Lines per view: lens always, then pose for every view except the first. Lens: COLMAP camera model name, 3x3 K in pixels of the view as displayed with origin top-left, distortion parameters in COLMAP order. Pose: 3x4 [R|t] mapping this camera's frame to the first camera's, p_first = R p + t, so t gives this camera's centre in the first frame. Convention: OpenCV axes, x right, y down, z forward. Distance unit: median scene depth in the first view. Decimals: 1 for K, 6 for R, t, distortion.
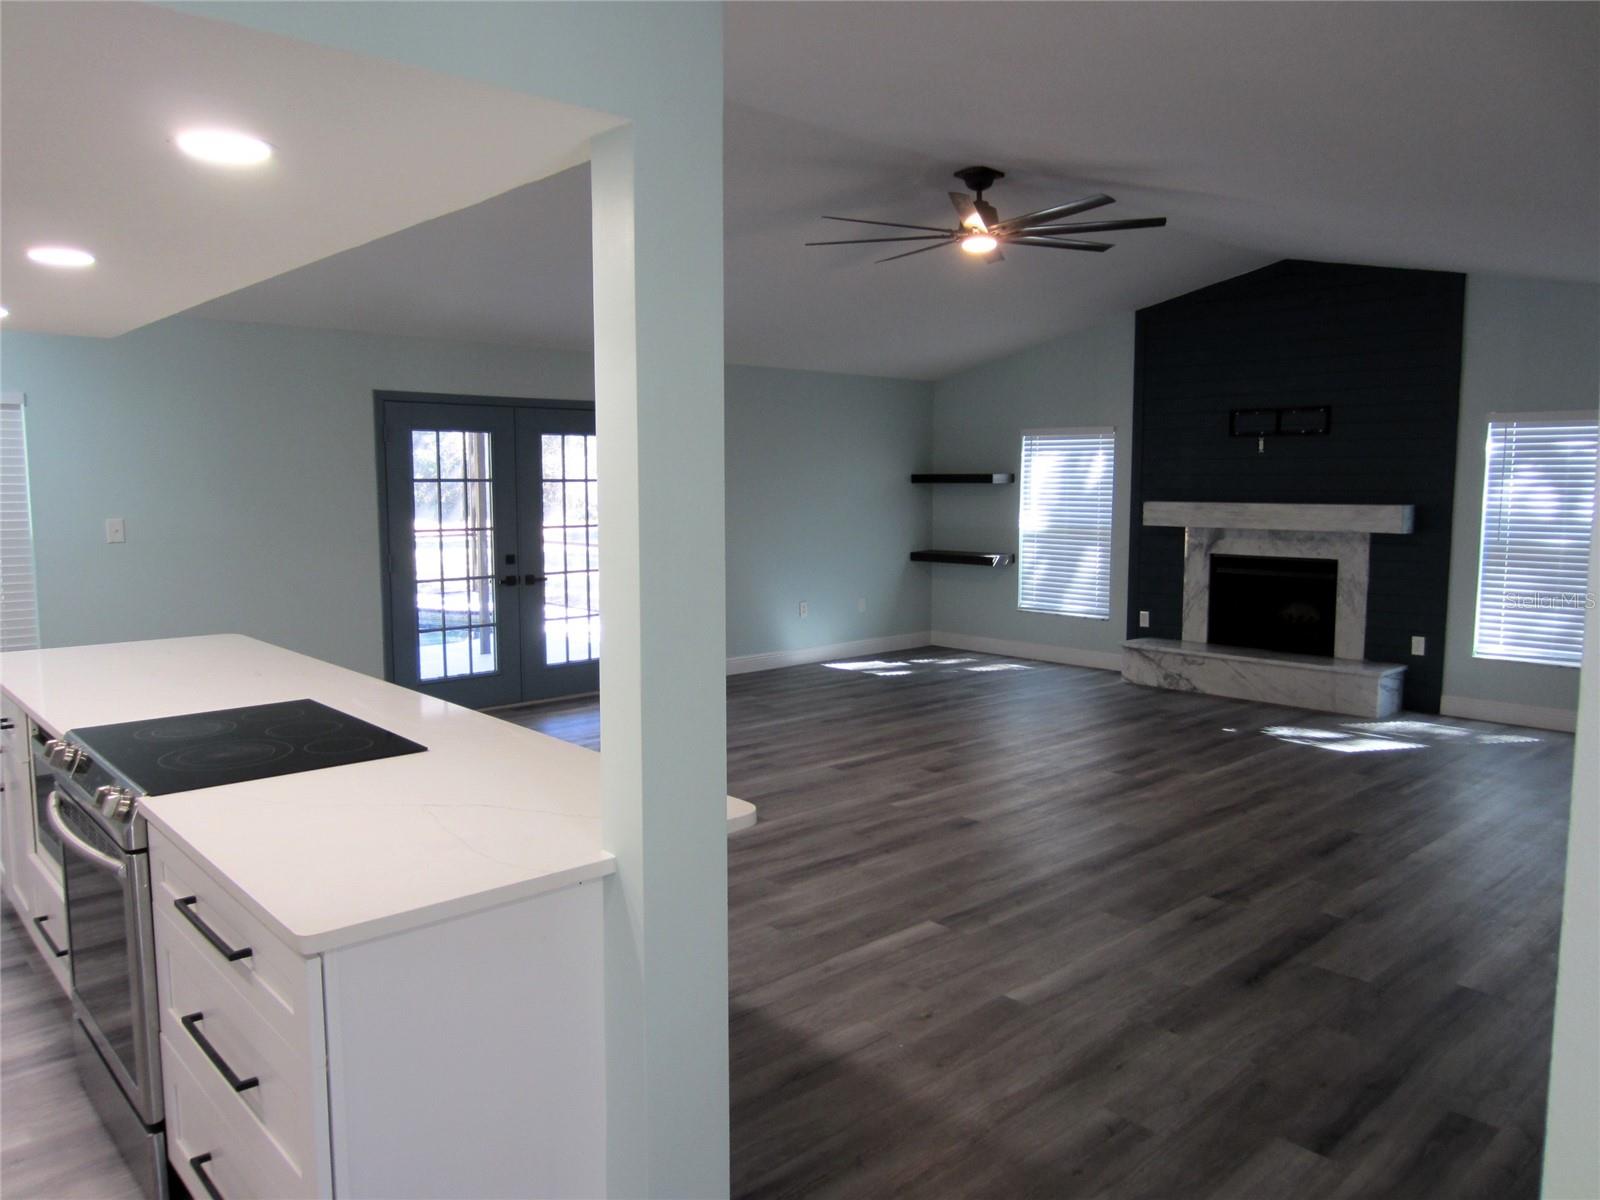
lens RADIAL K [[1154.9, 0, 798.7], [0, 1154.9, 600.6], [0, 0, 1]] dist [-0.017941, 0.006165]
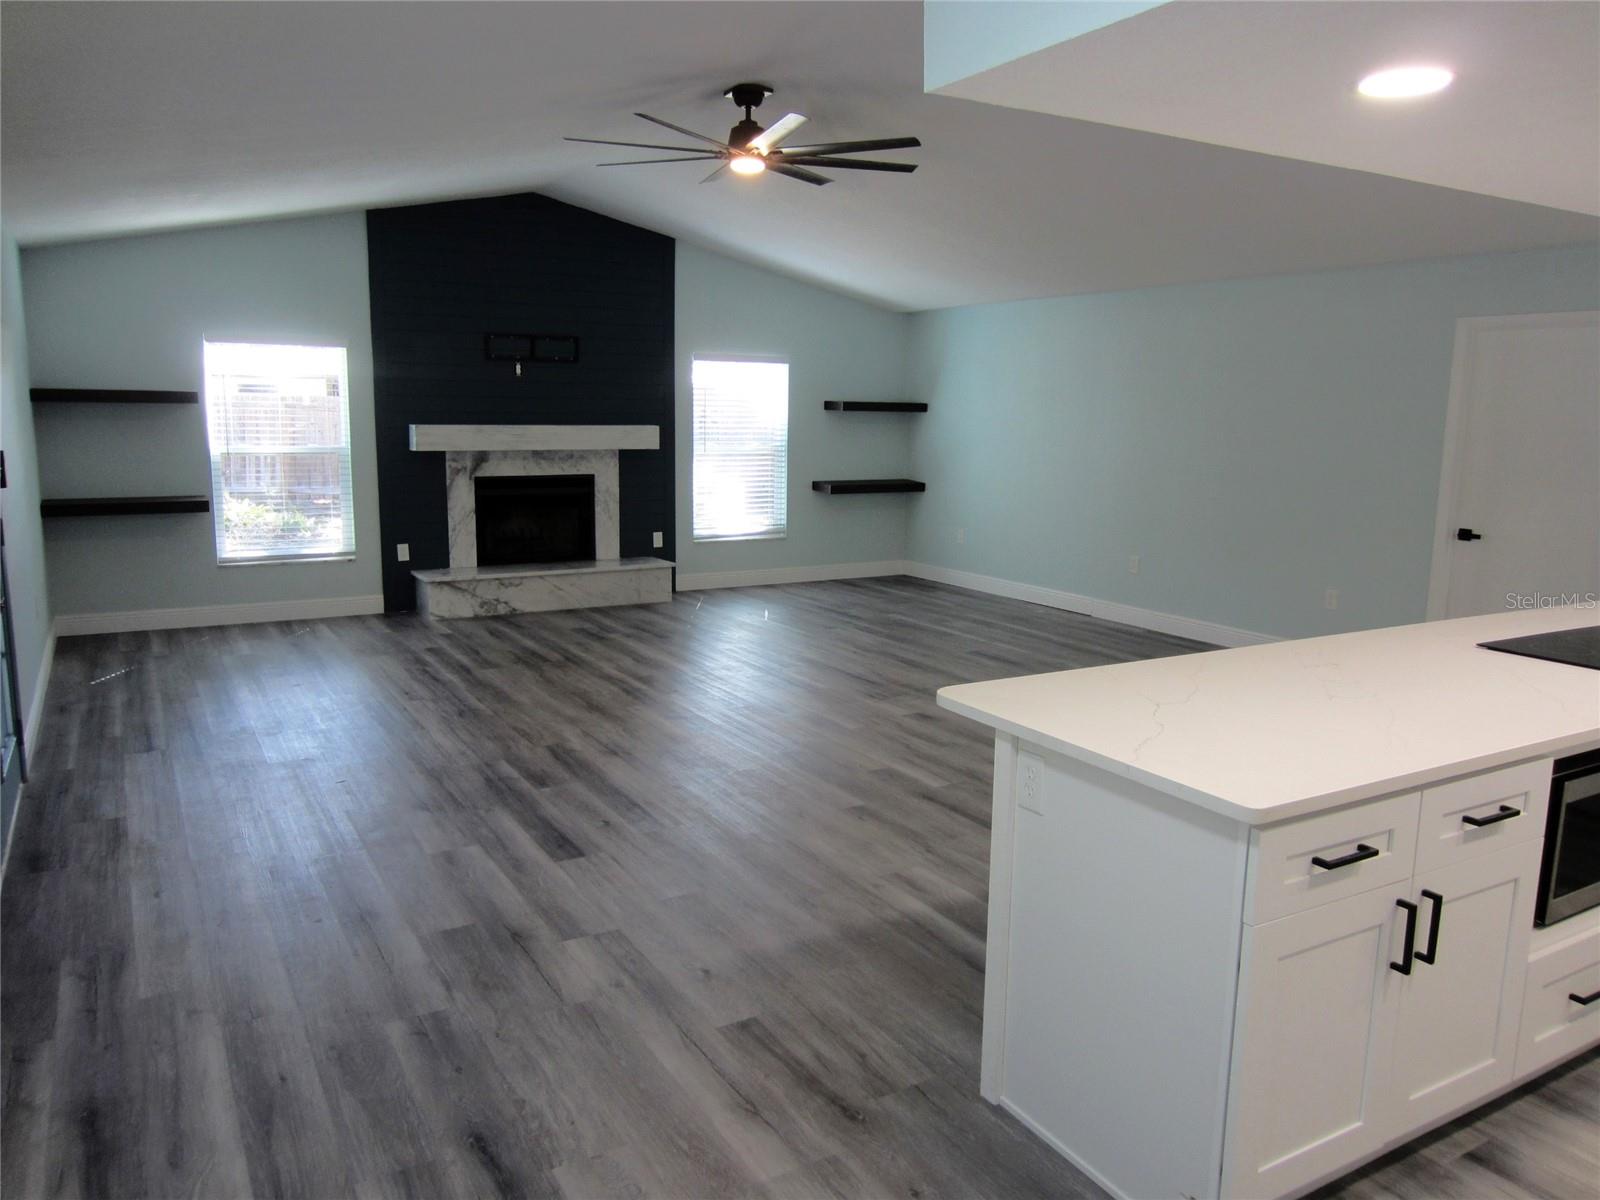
lens RADIAL K [[1154.4, 0, 804.6], [0, 1154.4, 603.4], [0, 0, 1]] dist [-0.011594, -0.003813]
pose [[0.208107, -0.161541, 0.964674, -0.630341], [0.086277, 0.985455, 0.146409, -0.060738], [-0.974293, 0.052760, 0.219017, 0.569008]]
